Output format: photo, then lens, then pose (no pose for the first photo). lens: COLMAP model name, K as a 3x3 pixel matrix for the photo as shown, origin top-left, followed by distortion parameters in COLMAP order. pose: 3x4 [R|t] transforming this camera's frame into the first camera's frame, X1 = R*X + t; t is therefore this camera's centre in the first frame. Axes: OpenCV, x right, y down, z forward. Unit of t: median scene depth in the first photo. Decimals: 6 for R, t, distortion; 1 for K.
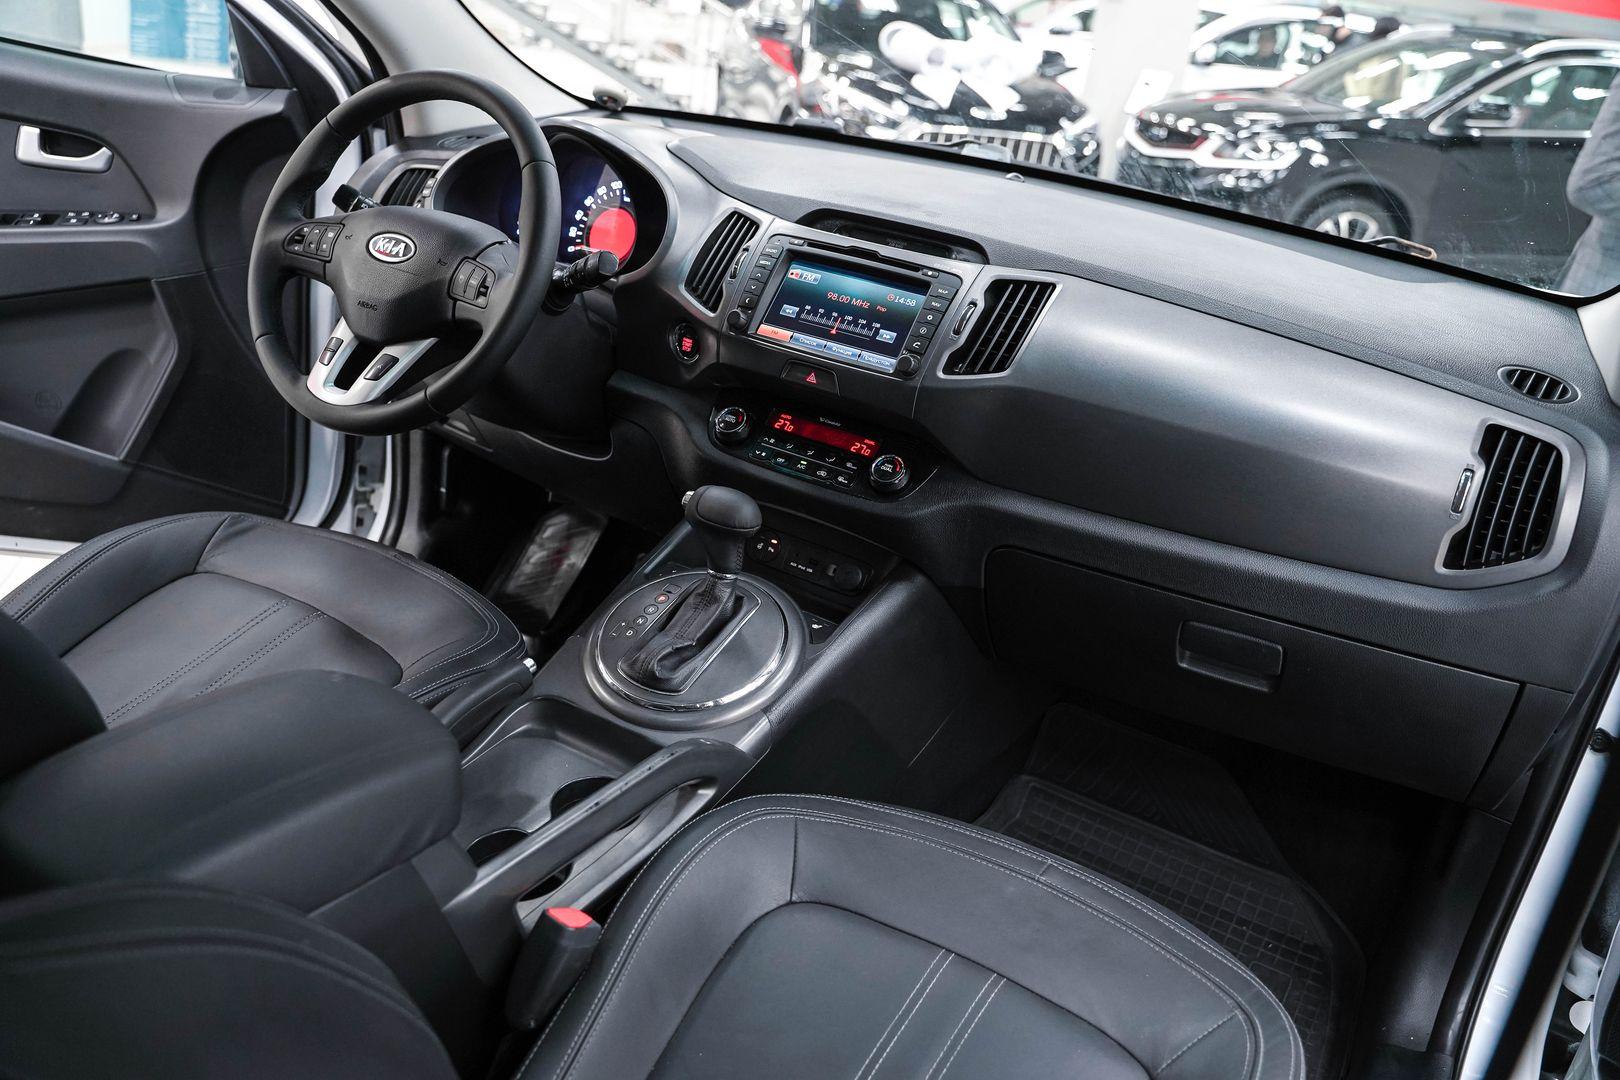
lens RADIAL K [[1320.5, 0, 810.0], [0, 1320.5, 540.0], [0, 0, 1]] dist [-0.119192, 0.090886]
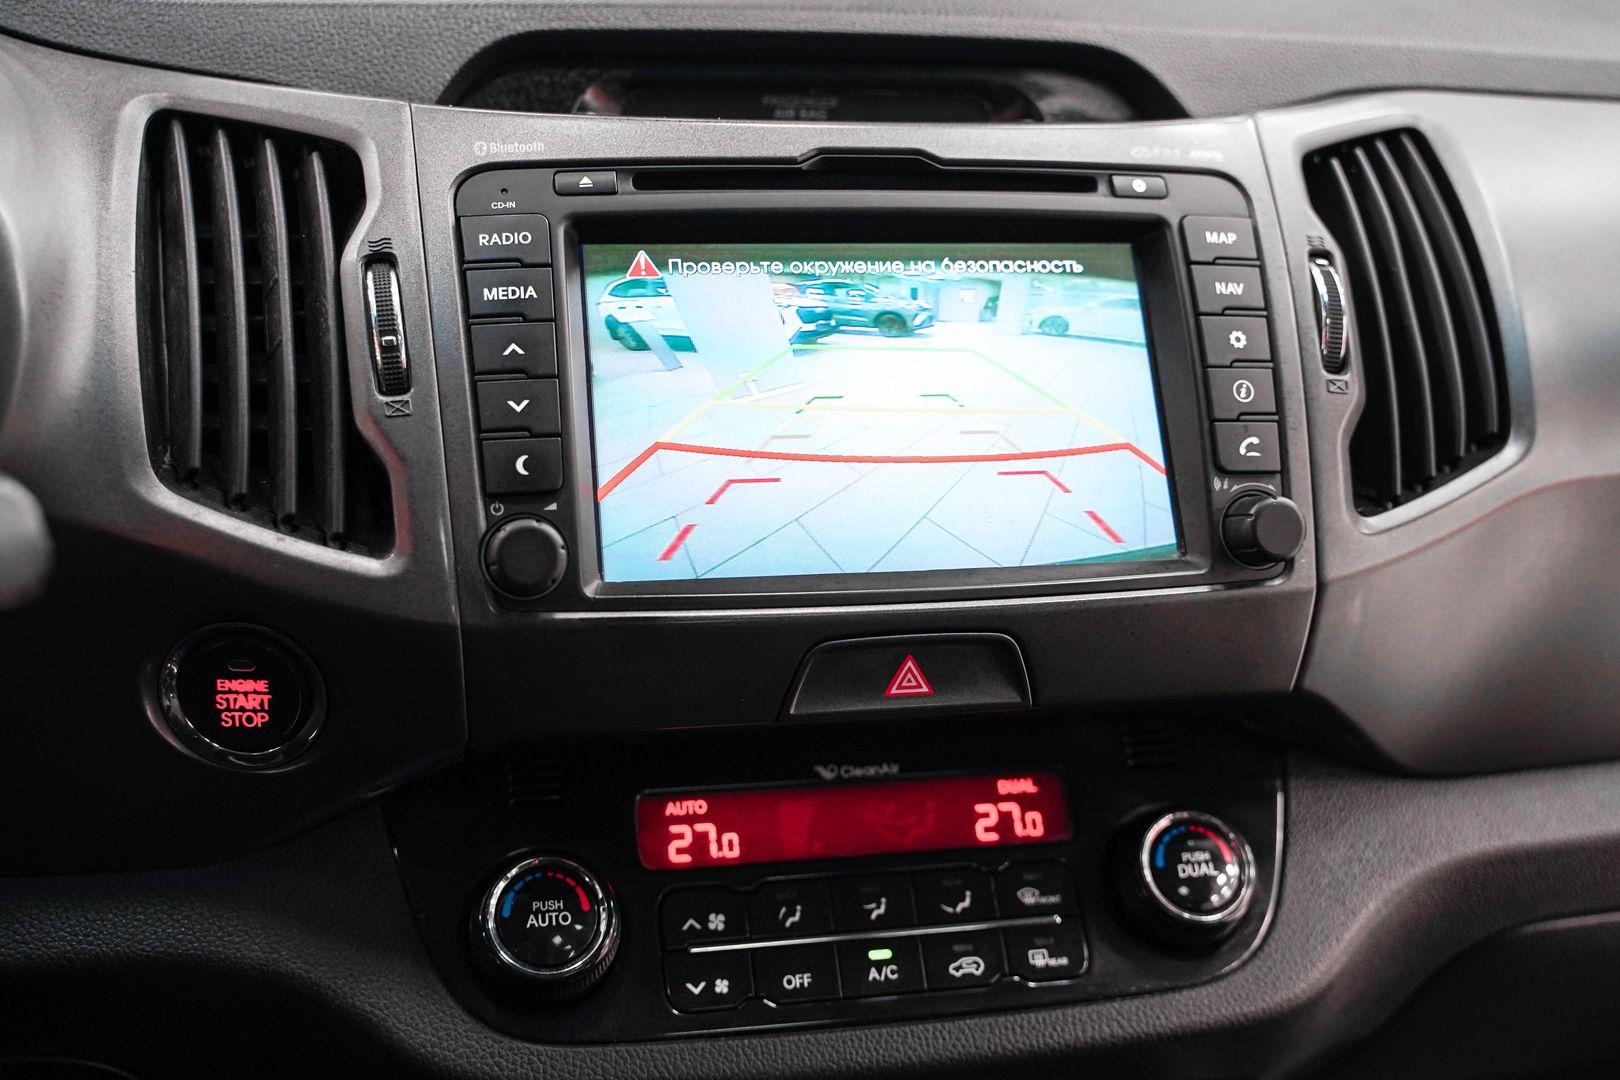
lens RADIAL K [[1846.2, 0, 810.0], [0, 1846.2, 540.0], [0, 0, 1]] dist [-0.001543, -0.008894]
pose [[0.736938, -0.344097, 0.581824, -0.211223], [0.299391, 0.937860, 0.175452, -0.212817], [-0.606042, 0.044896, 0.794164, 0.696002]]
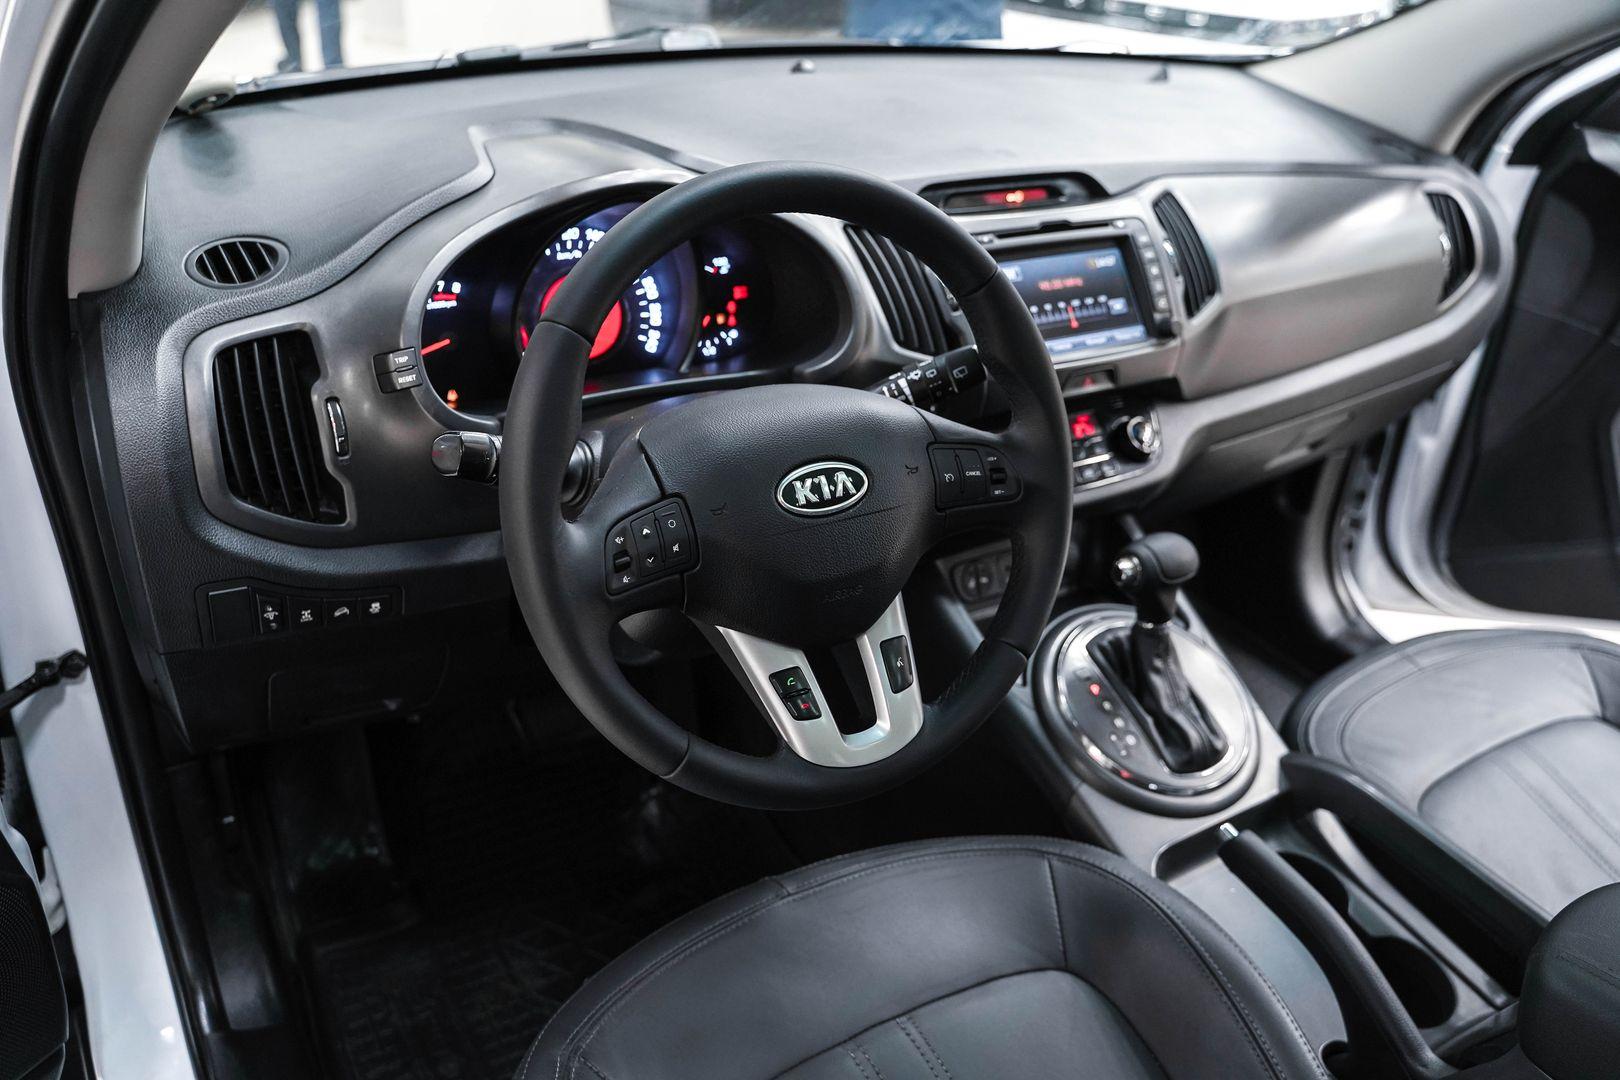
lens RADIAL K [[1320.5, 0, 810.0], [0, 1320.5, 540.0], [0, 0, 1]] dist [-0.119192, 0.090886]
pose [[0.471988, -0.519031, 0.712625, -0.736886], [0.326814, 0.853744, 0.405357, -0.433476], [-0.818792, 0.041572, 0.572583, 0.636443]]
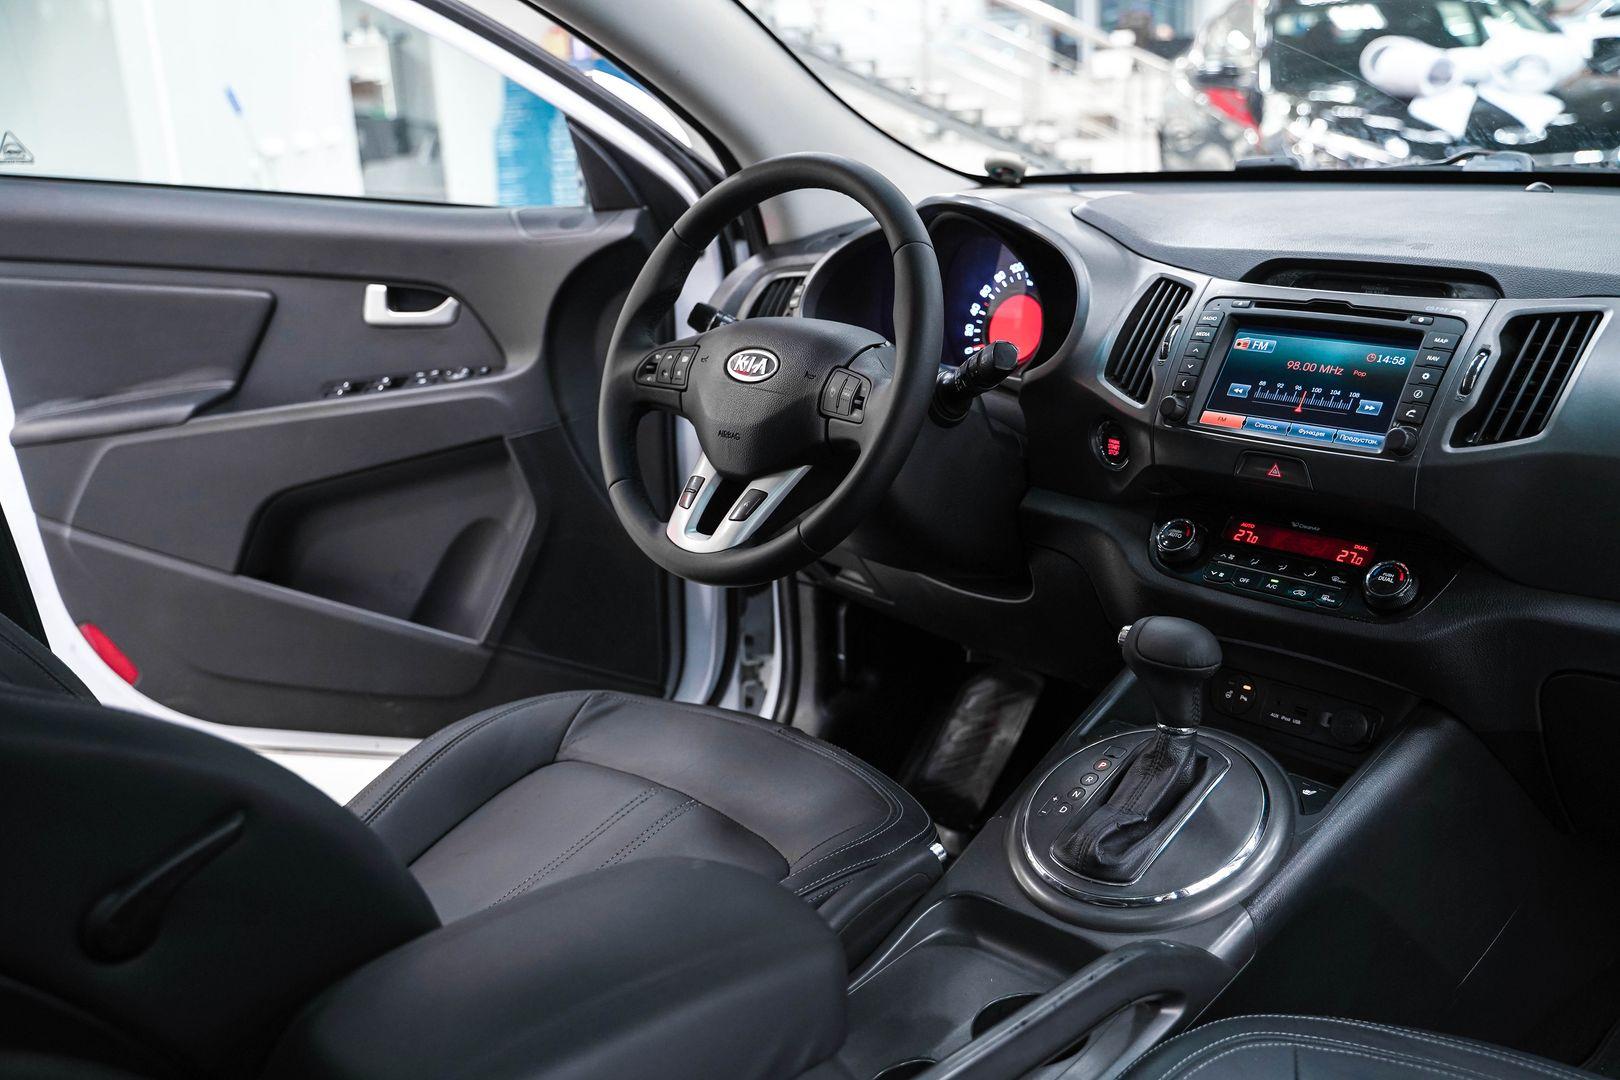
lens RADIAL K [[1625.9, 0, 810.0], [0, 1625.9, 540.0], [0, 0, 1]] dist [-0.048166, 0.091093]
pose [[0.950608, -0.084863, -0.298568, 0.022185], [0.049597, 0.991069, -0.123781, 0.021951], [0.306406, 0.102859, 0.946327, 0.012133]]
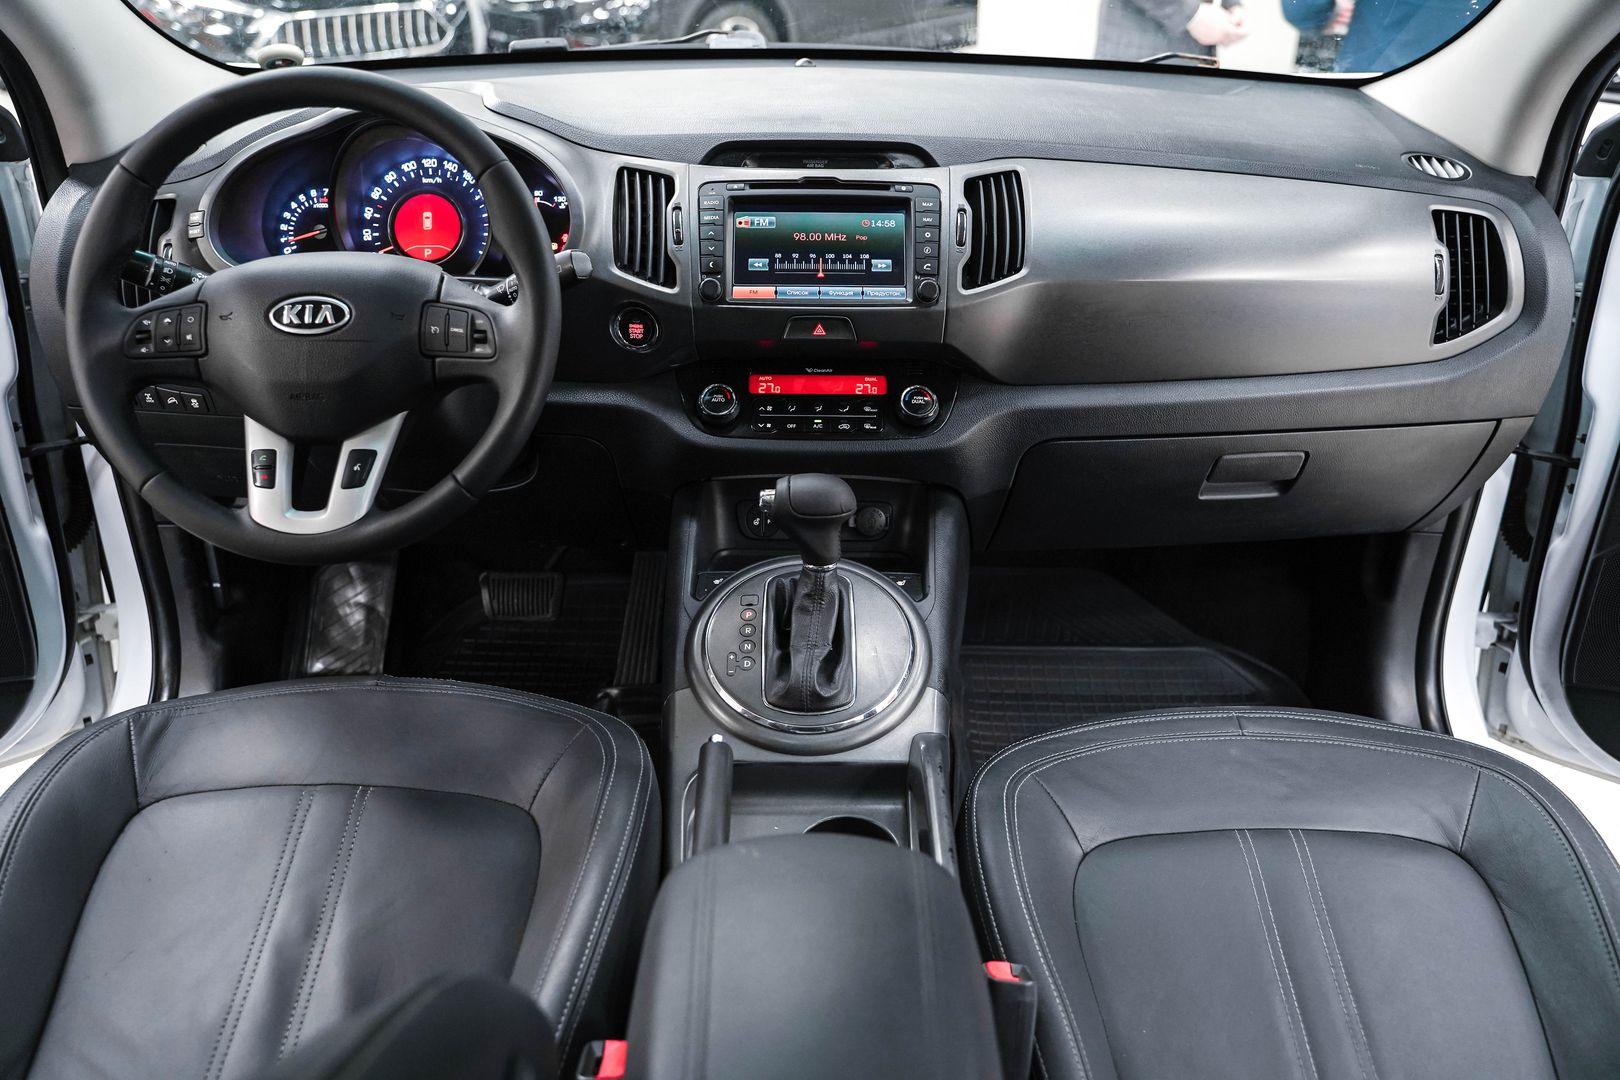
lens RADIAL K [[1320.5, 0, 810.0], [0, 1320.5, 540.0], [0, 0, 1]] dist [-0.119192, 0.090886]
pose [[0.850562, -0.336681, 0.403969, -0.408311], [0.288377, 0.941000, 0.177079, -0.144970], [-0.439754, -0.034121, 0.897470, 0.174130]]
